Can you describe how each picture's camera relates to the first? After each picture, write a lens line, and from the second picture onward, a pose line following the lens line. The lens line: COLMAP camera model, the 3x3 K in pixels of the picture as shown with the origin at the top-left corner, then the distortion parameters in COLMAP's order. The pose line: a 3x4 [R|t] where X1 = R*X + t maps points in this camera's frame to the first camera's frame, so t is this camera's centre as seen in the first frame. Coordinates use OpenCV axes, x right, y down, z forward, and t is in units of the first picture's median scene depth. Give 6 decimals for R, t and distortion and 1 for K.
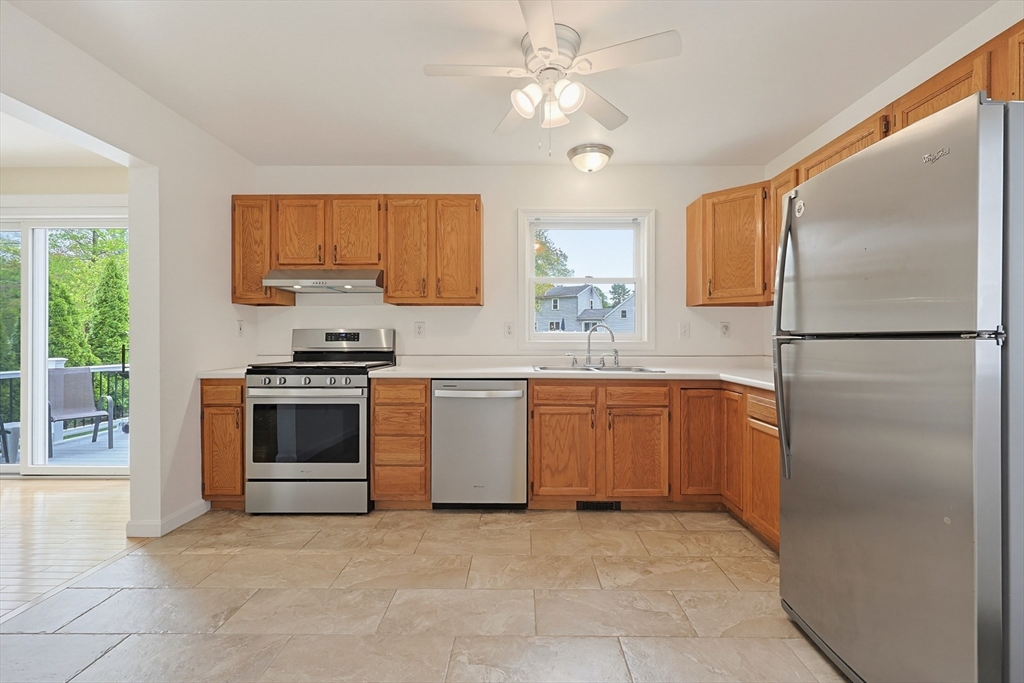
lens RADIAL K [[439.2, 0, 518.5], [0, 439.2, 340.5], [0, 0, 1]] dist [-0.000194, 0.000320]
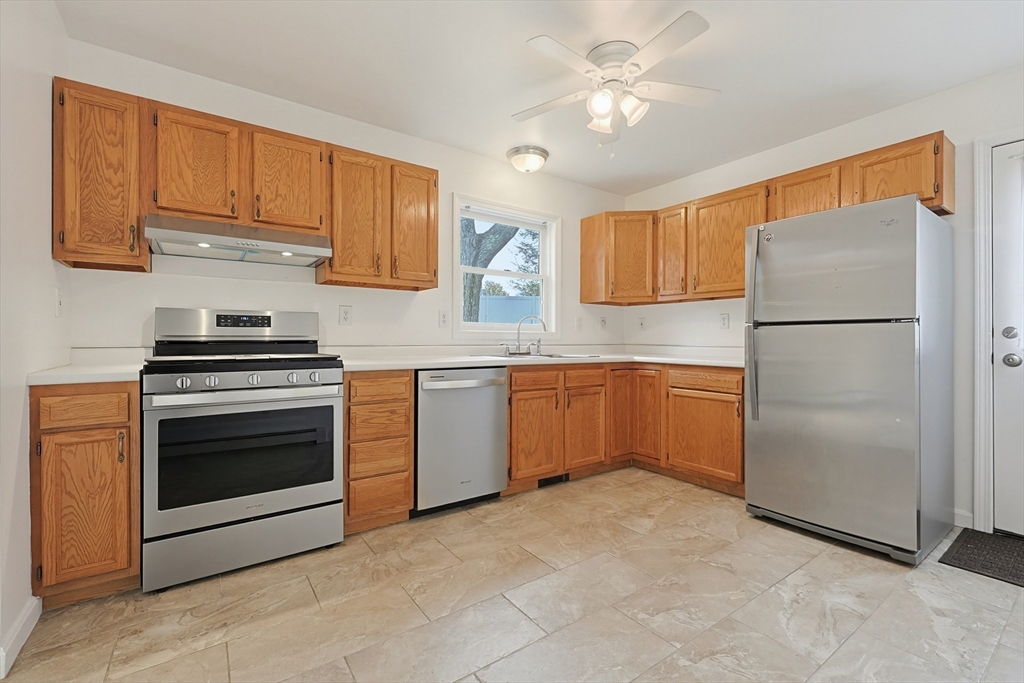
lens RADIAL K [[439.2, 0, 518.2], [0, 439.2, 340.3], [0, 0, 1]] dist [-0.000194, 0.000320]
pose [[0.810393, 0.000159, 0.585887, -0.545806], [-0.000009, 1.000000, -0.000258, 0.028154], [-0.585887, 0.000204, 0.810393, 0.168345]]
